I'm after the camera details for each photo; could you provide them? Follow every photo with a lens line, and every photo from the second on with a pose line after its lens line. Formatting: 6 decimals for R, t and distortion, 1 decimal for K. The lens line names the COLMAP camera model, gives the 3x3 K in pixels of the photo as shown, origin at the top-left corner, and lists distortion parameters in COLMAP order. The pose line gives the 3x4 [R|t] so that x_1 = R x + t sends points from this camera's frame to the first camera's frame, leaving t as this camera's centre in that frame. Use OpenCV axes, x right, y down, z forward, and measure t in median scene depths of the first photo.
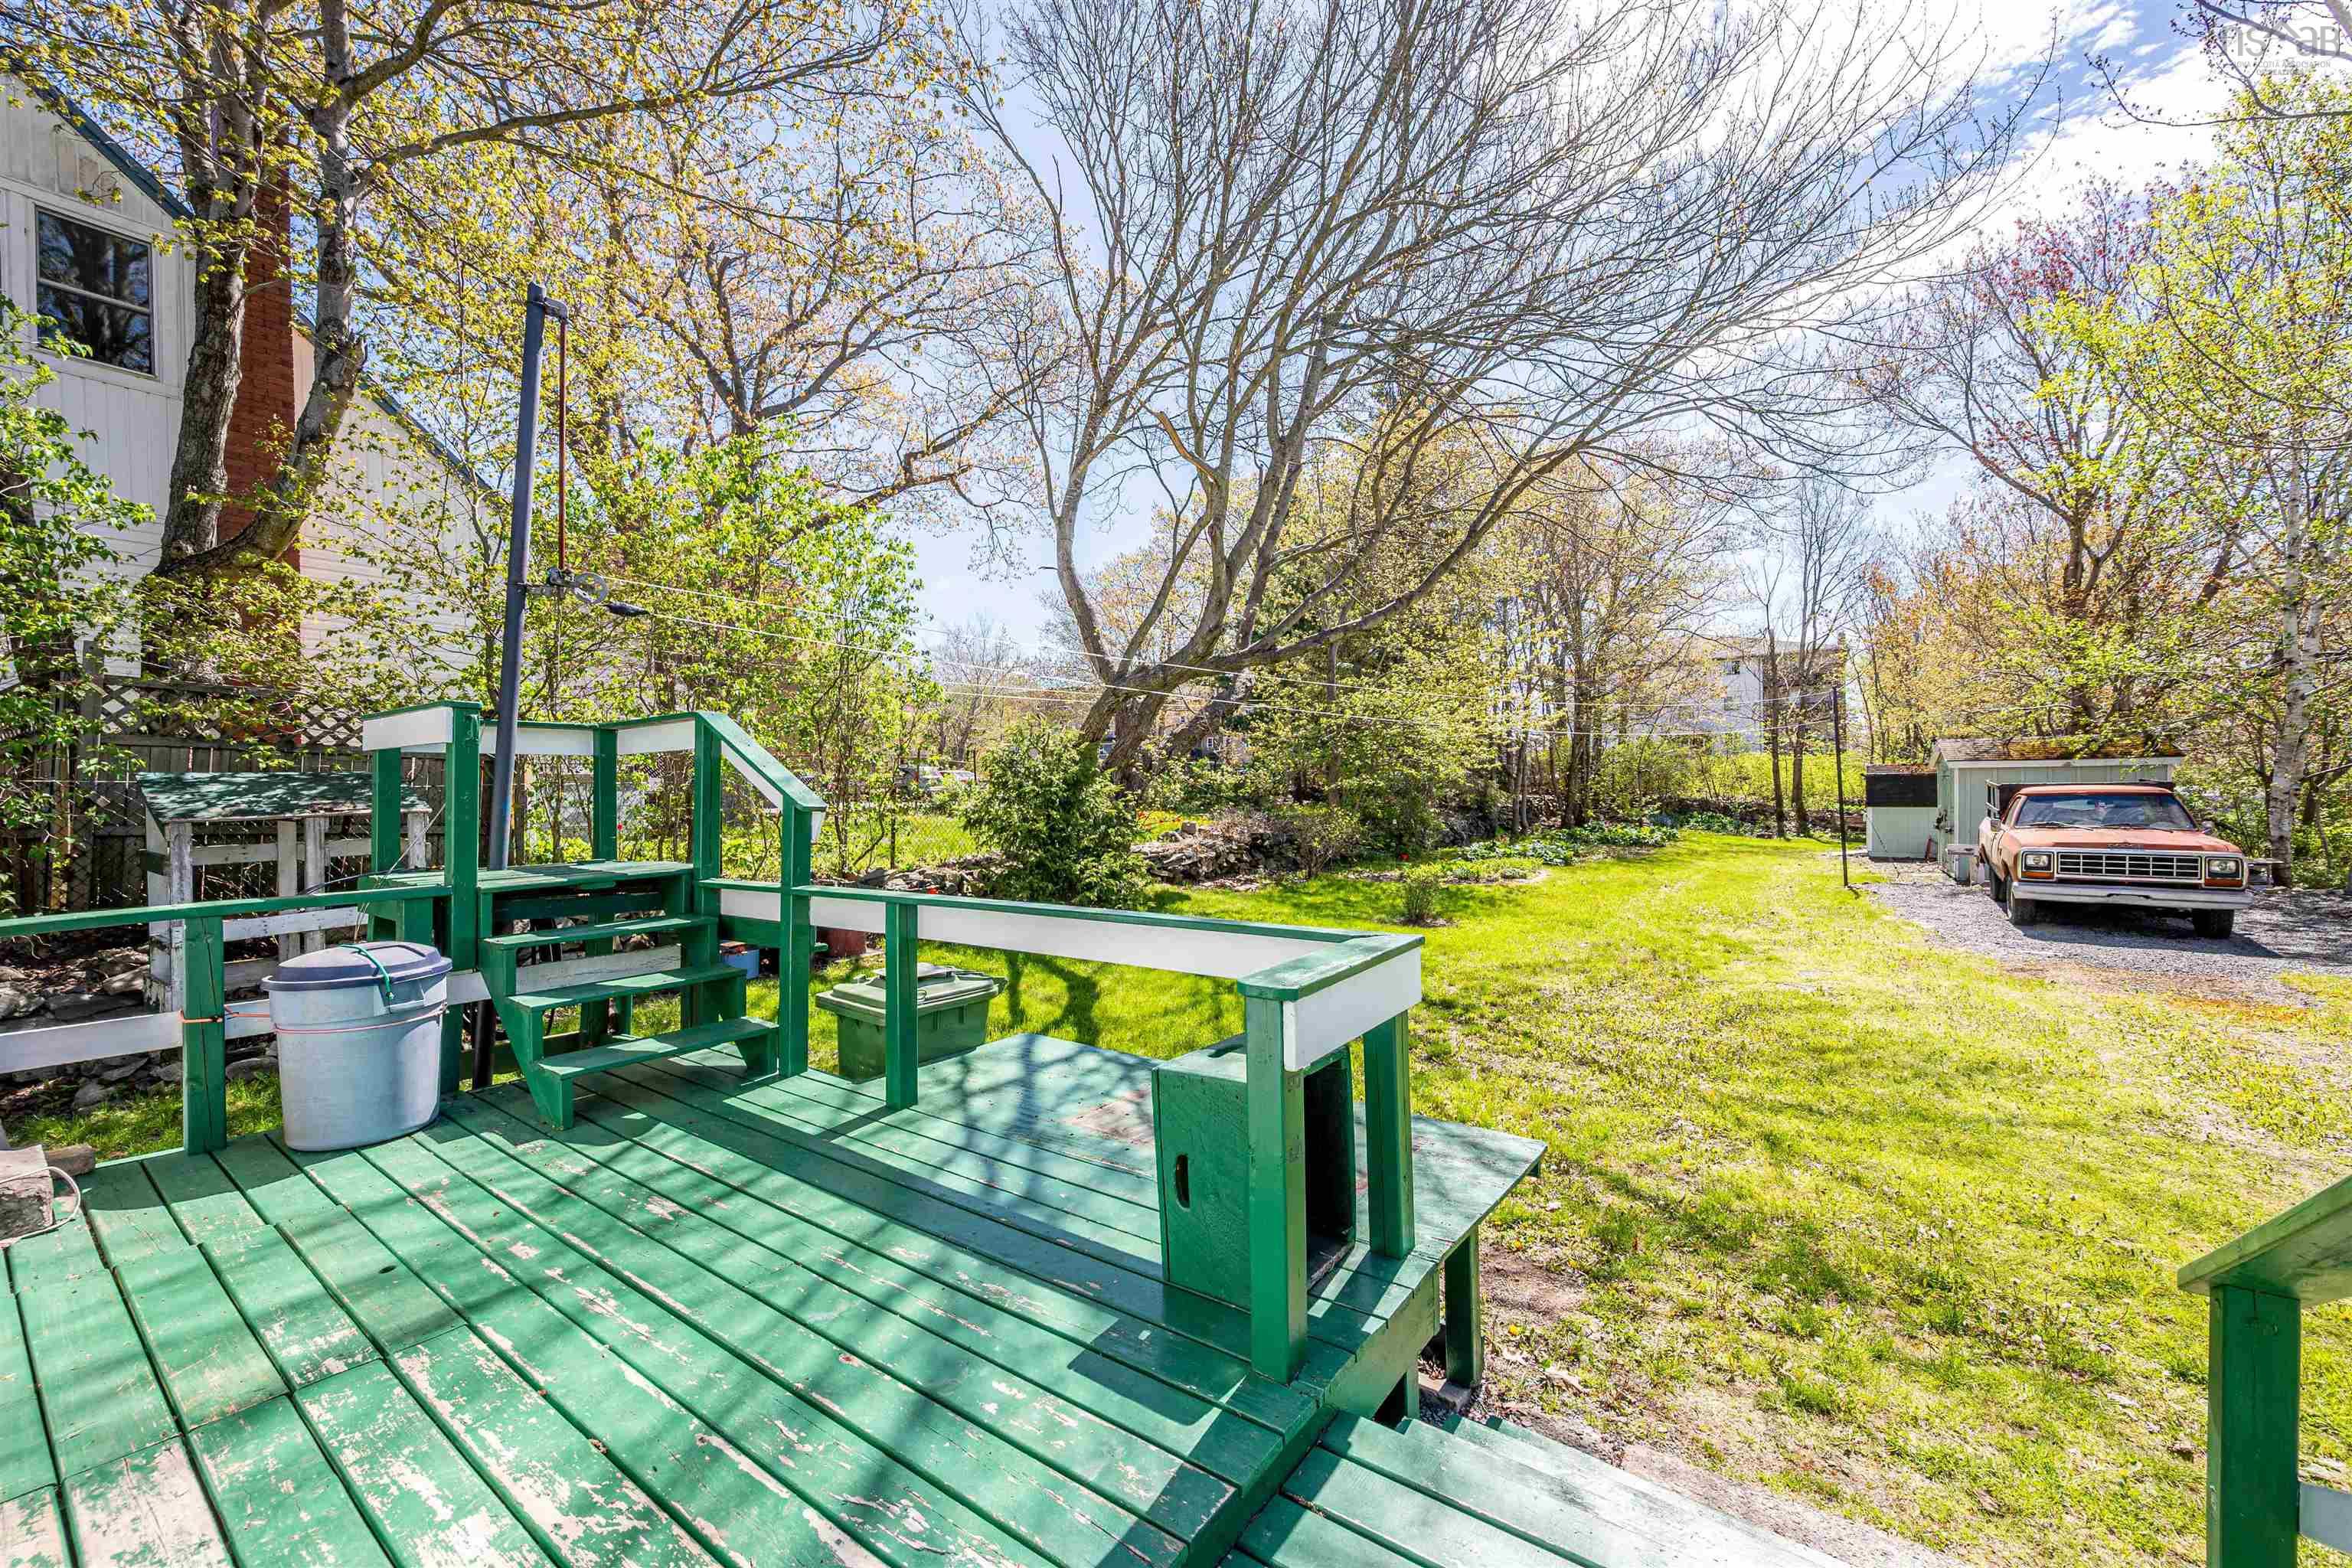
lens RADIAL K [[929.5, 0, 1178.9], [0, 929.5, 794.2], [0, 0, 1]] dist [0.006703, 0.000341]
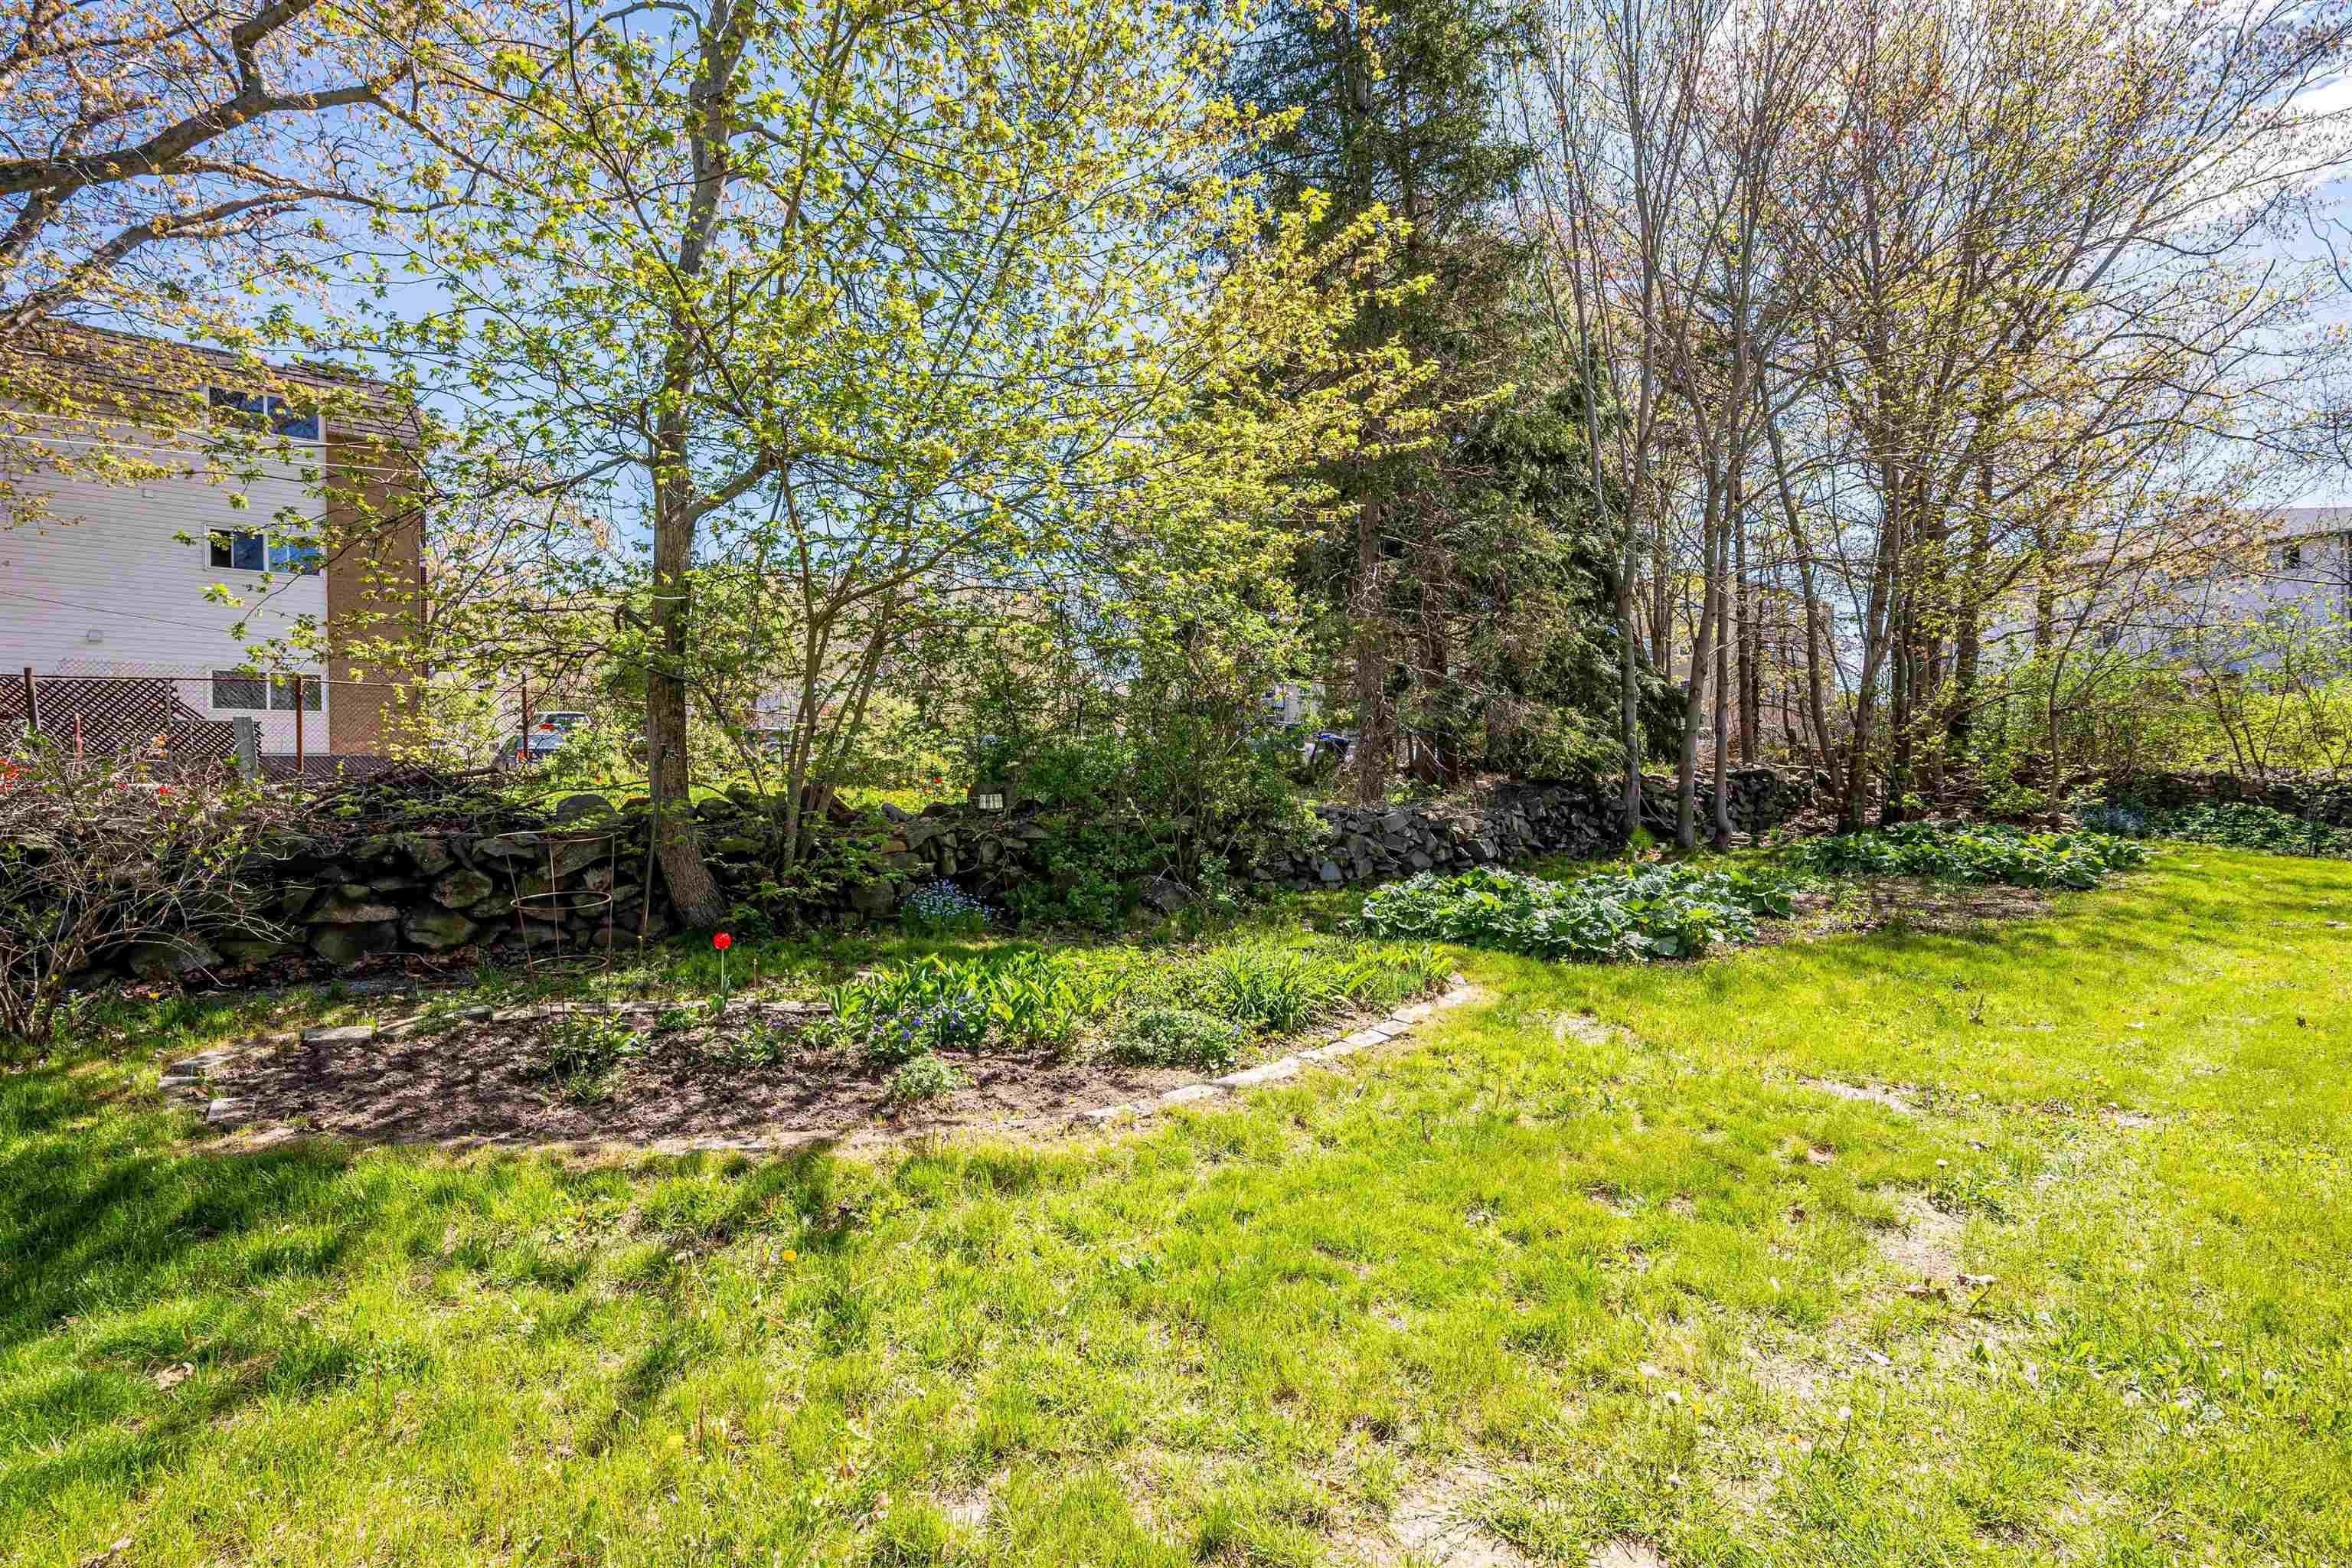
lens RADIAL K [[1103.6, 0, 1180.2], [0, 1103.6, 790.7], [0, 0, 1]] dist [0.003632, 0.000365]
pose [[0.970127, 0.002969, -0.242580, 1.254281], [-0.002214, 0.999992, 0.003387, 0.077521], [0.242588, -0.002749, 0.970125, 2.201335]]
